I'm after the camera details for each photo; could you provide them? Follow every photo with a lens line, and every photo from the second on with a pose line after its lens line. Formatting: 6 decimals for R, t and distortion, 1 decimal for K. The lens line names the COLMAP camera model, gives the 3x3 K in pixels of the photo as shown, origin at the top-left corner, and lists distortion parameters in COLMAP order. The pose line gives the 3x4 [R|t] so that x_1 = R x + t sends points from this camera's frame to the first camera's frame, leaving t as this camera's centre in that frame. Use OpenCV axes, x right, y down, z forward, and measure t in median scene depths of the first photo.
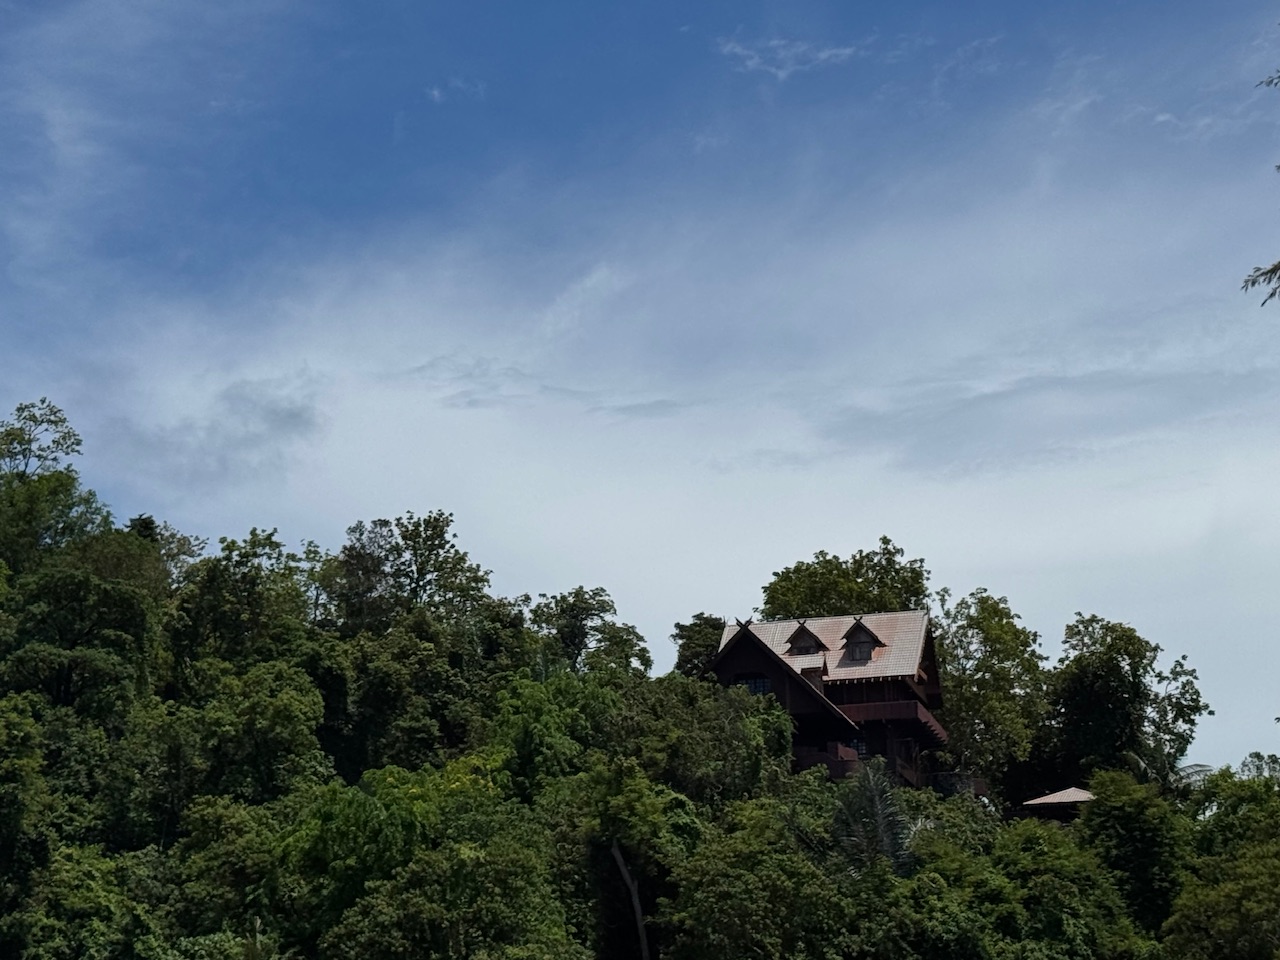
lens RADIAL K [[2956.6, 0, 640.2], [0, 2956.6, 480.8], [0, 0, 1]] dist [0.102416, 0.000000]
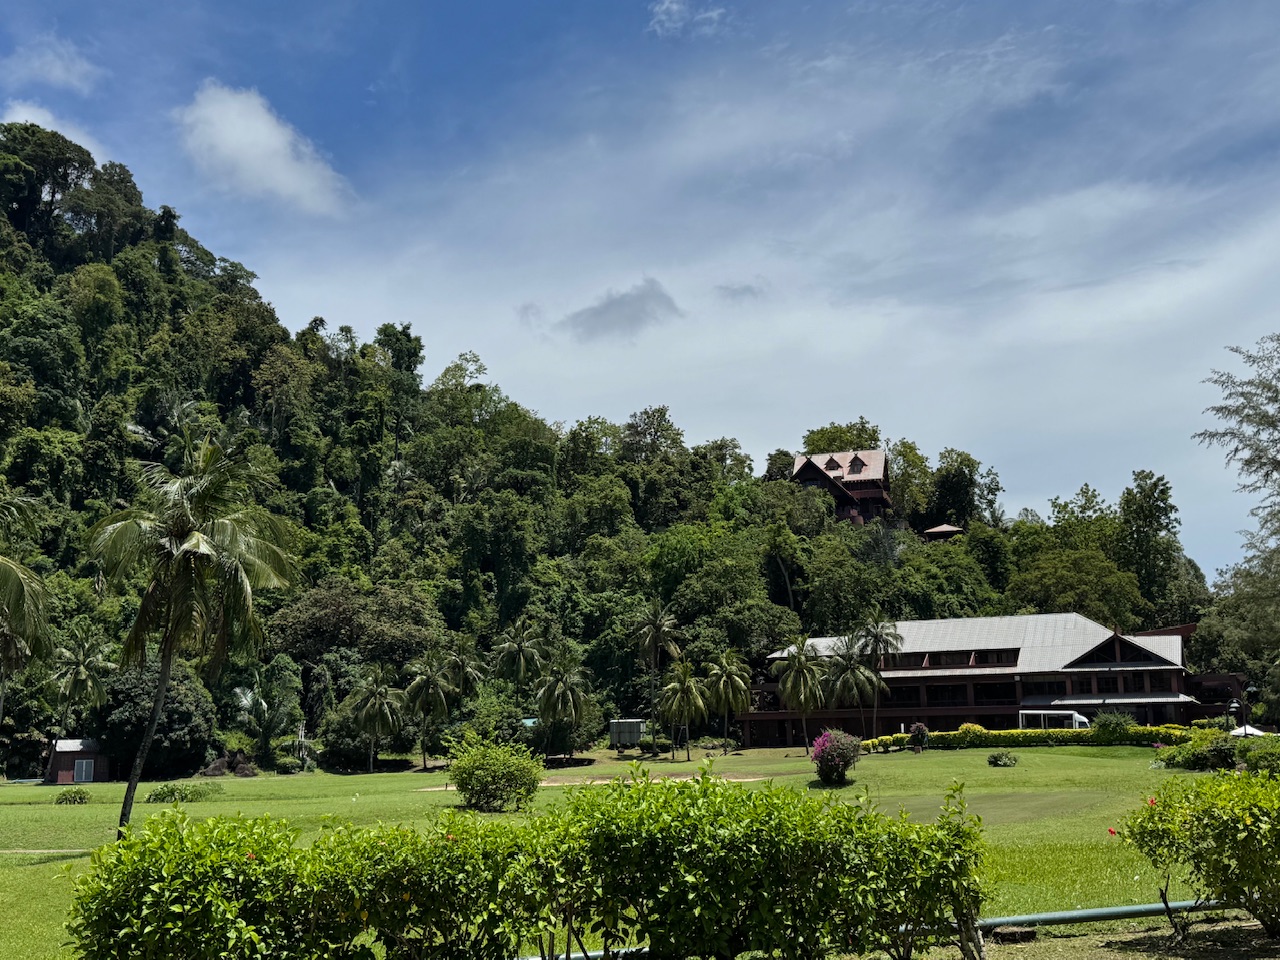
lens RADIAL K [[1406.5, 0, 640.0], [0, 1406.5, 478.1], [0, 0, 1]] dist [0.091982, 0.000000]
pose [[0.999692, -0.008405, -0.023348, -0.073099], [0.010342, 0.996404, 0.084097, -0.030756], [0.022557, -0.084313, 0.996184, -0.114628]]
